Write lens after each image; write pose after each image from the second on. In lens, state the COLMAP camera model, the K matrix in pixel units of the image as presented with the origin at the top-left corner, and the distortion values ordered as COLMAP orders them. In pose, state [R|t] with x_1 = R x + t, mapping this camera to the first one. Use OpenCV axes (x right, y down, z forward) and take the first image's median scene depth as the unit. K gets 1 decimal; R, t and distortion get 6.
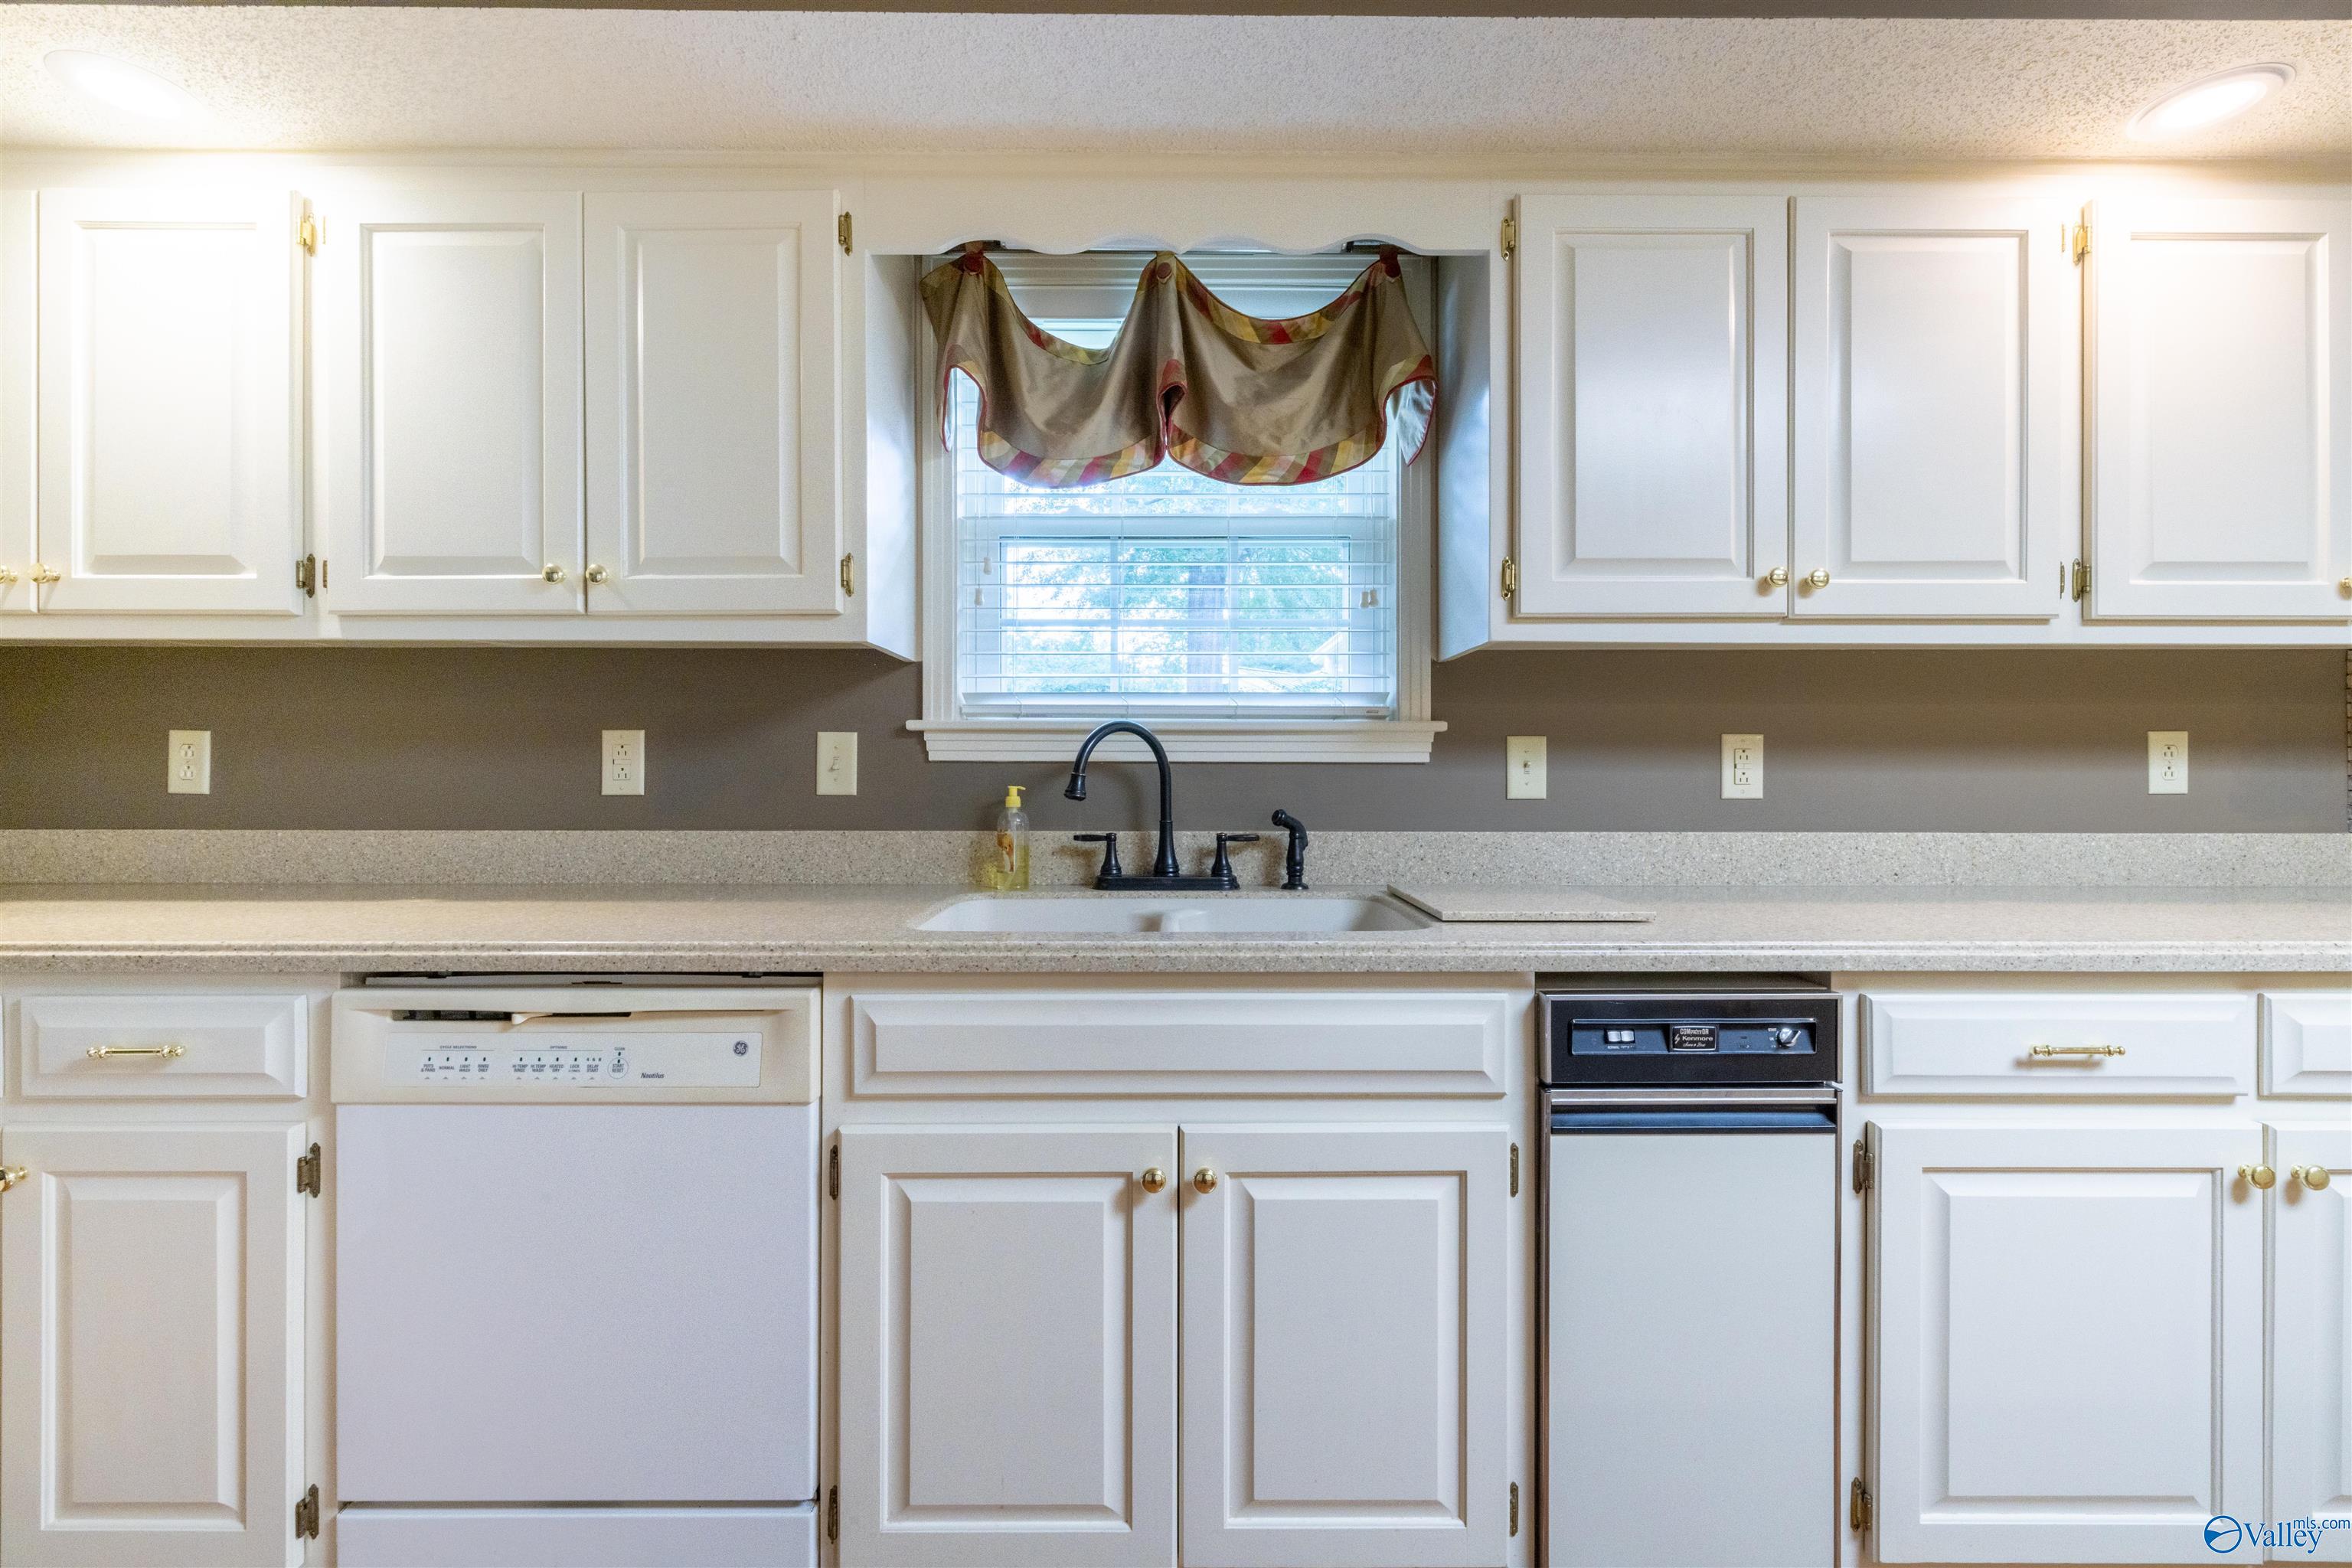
lens RADIAL K [[984.6, 0, 1171.3], [0, 984.6, 771.0], [0, 0, 1]] dist [0.001716, 0.000571]
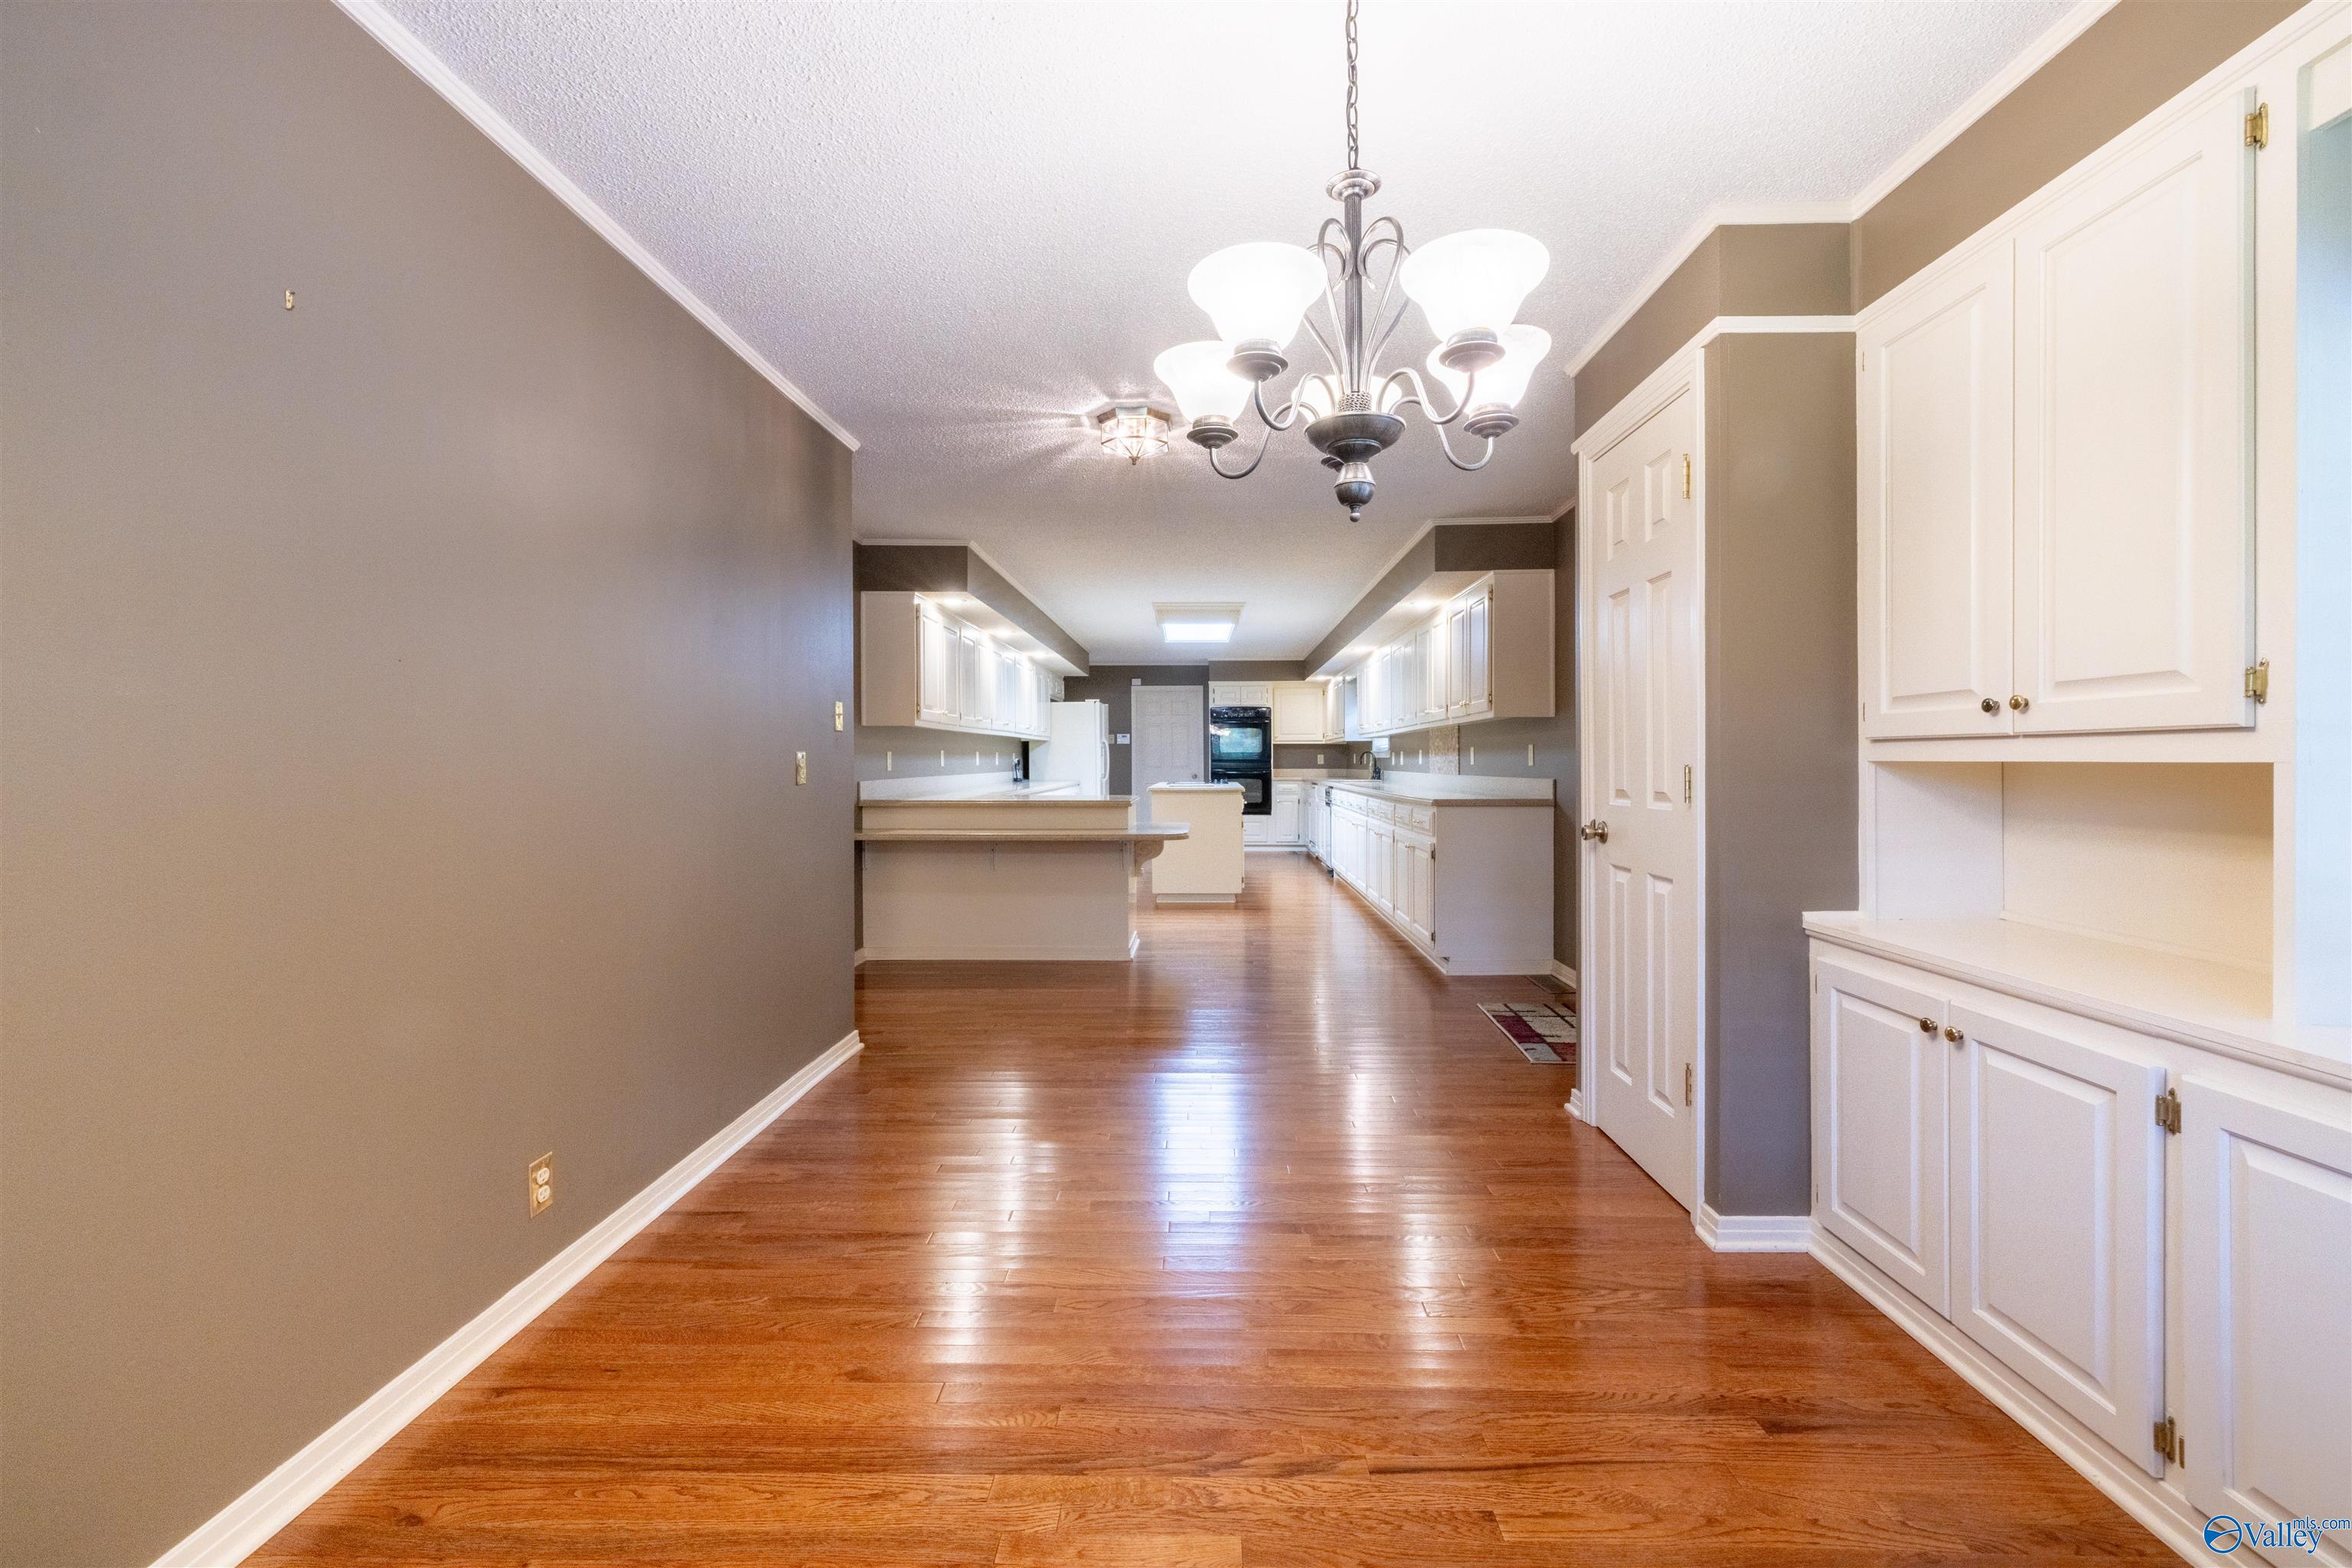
lens RADIAL K [[984.6, 0, 1175.1], [0, 984.6, 768.3], [0, 0, 1]] dist [0.001716, 0.000571]
pose [[-0.037190, 0.005781, -0.999291, 6.528176], [0.005115, 0.999971, 0.005594, 0.013731], [0.999295, -0.004903, -0.037218, 0.074246]]
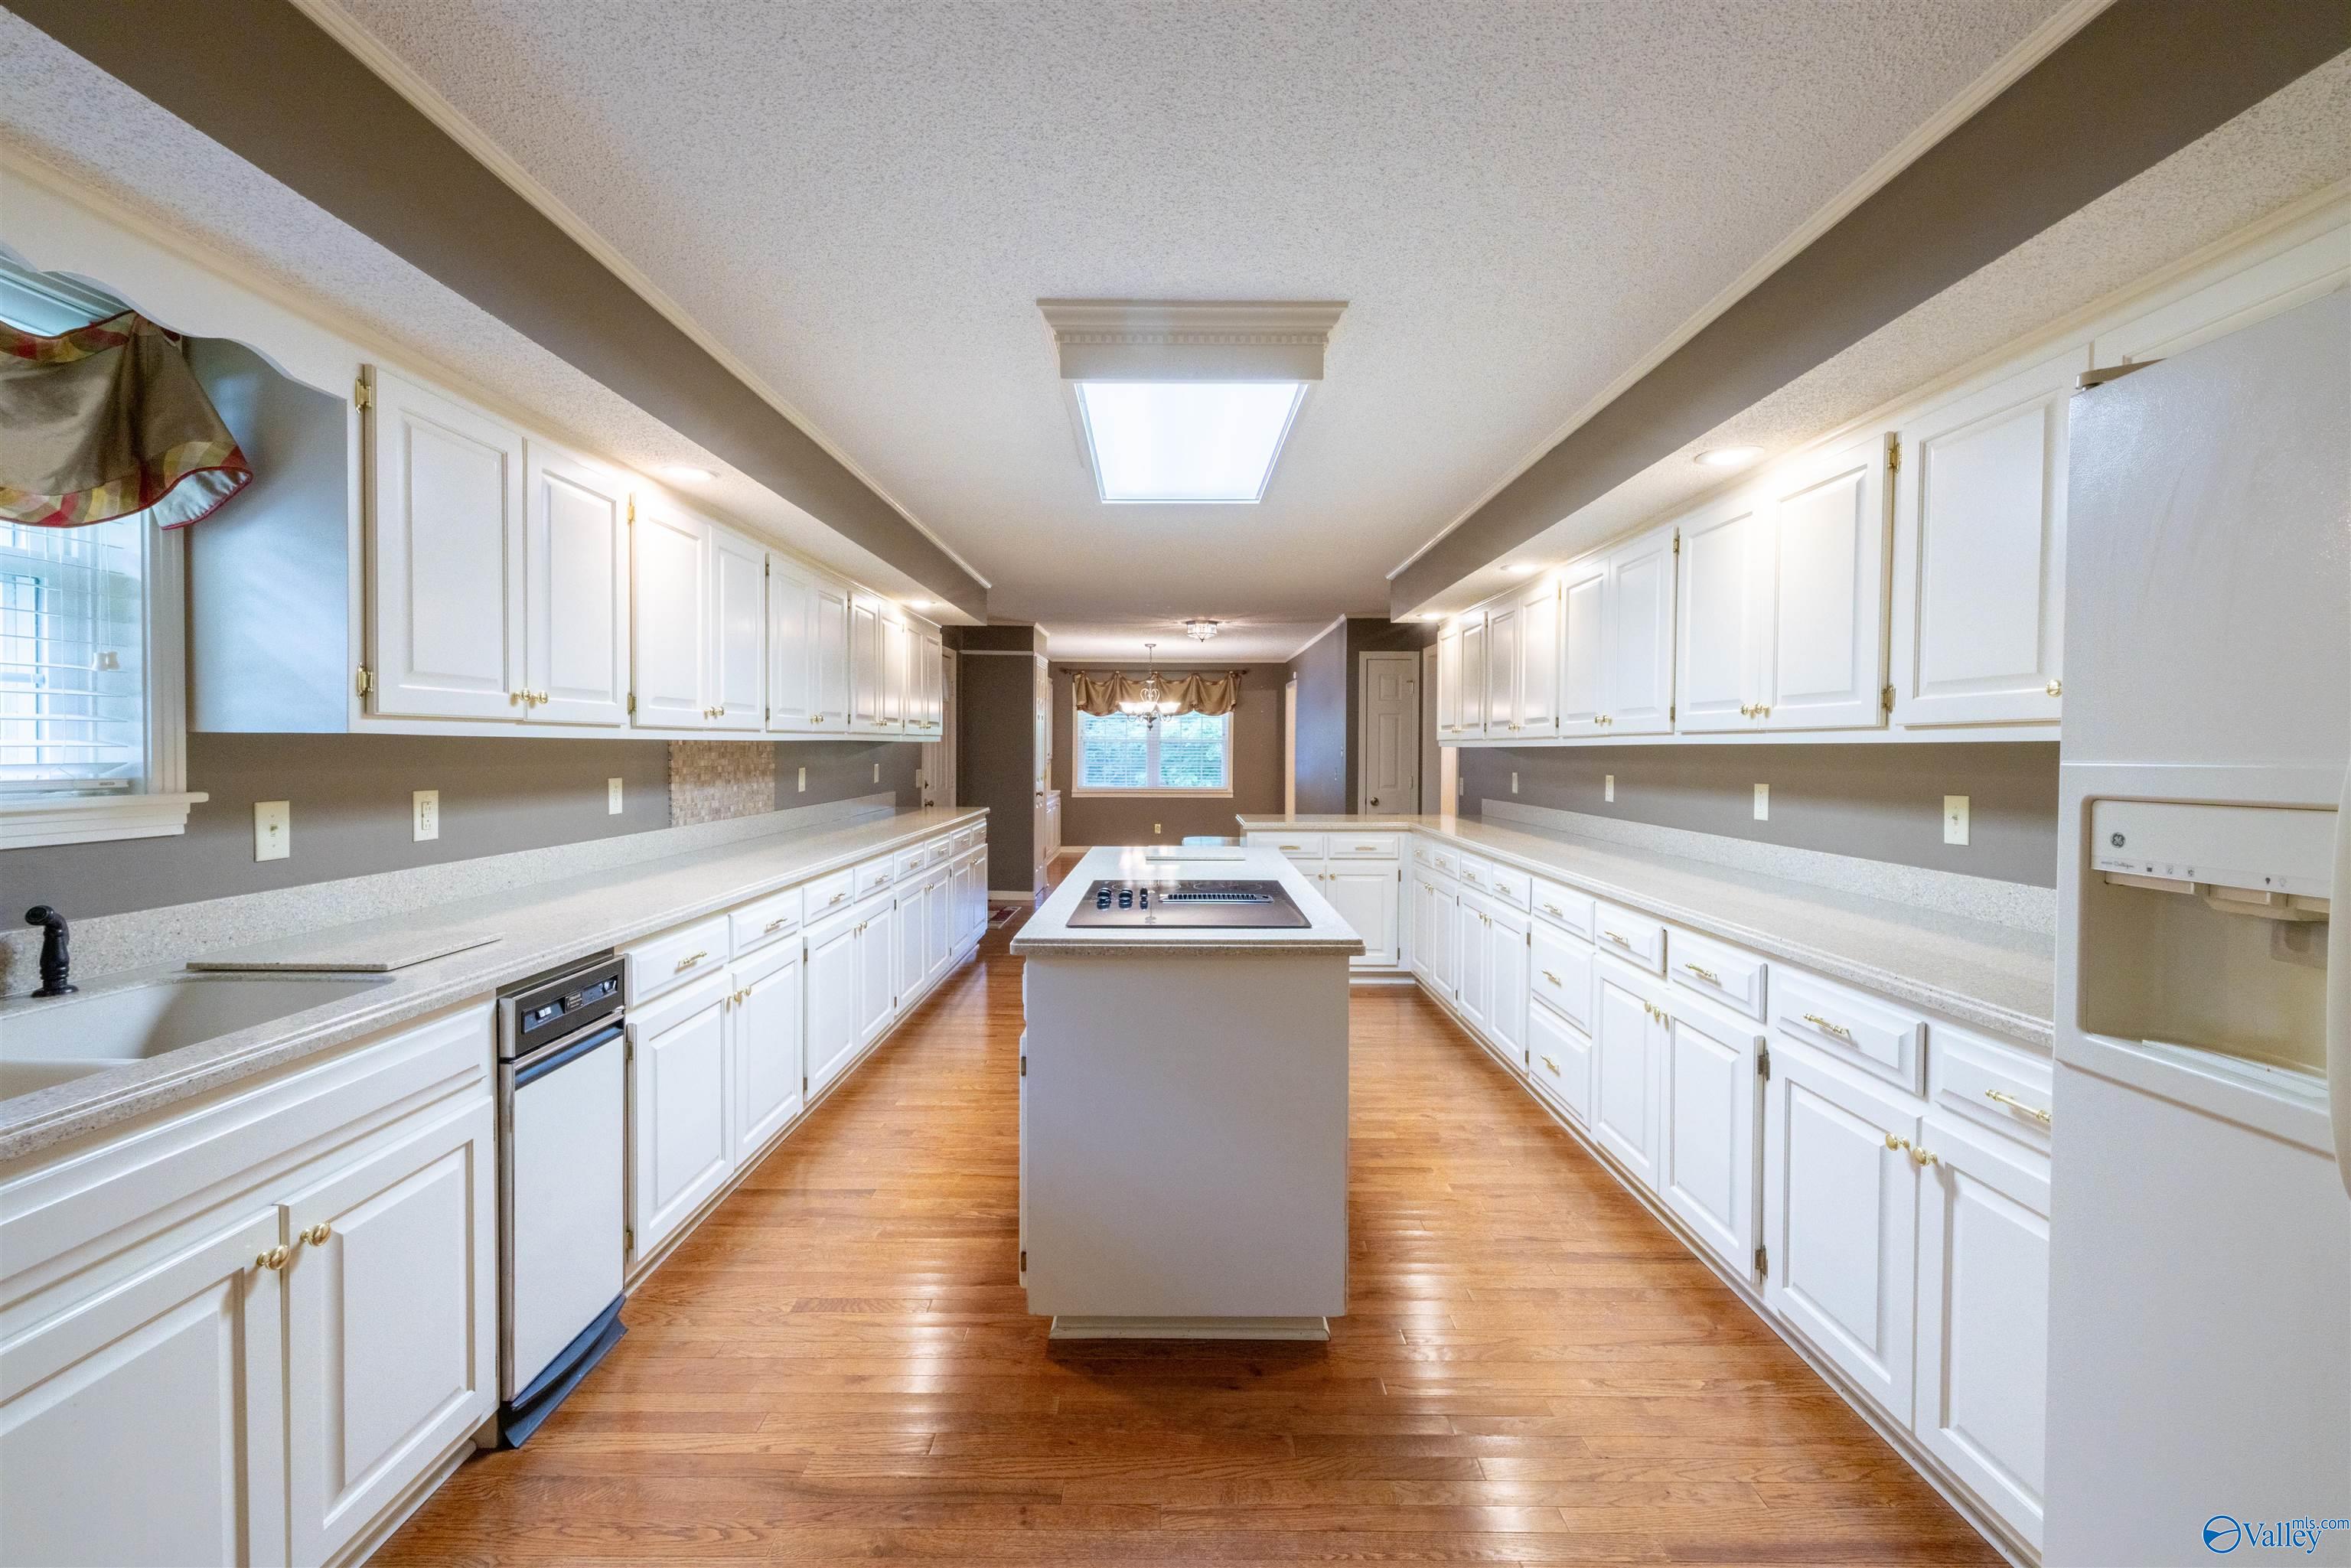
lens RADIAL K [[984.1, 0, 1180.2], [0, 984.1, 763.1], [0, 0, 1]] dist [0.001716, 0.000571]
pose [[0.004503, -0.017320, 0.999840, -0.853172], [-0.007165, 0.999824, 0.017352, -0.123631], [-0.999964, -0.007242, 0.004378, -0.000984]]
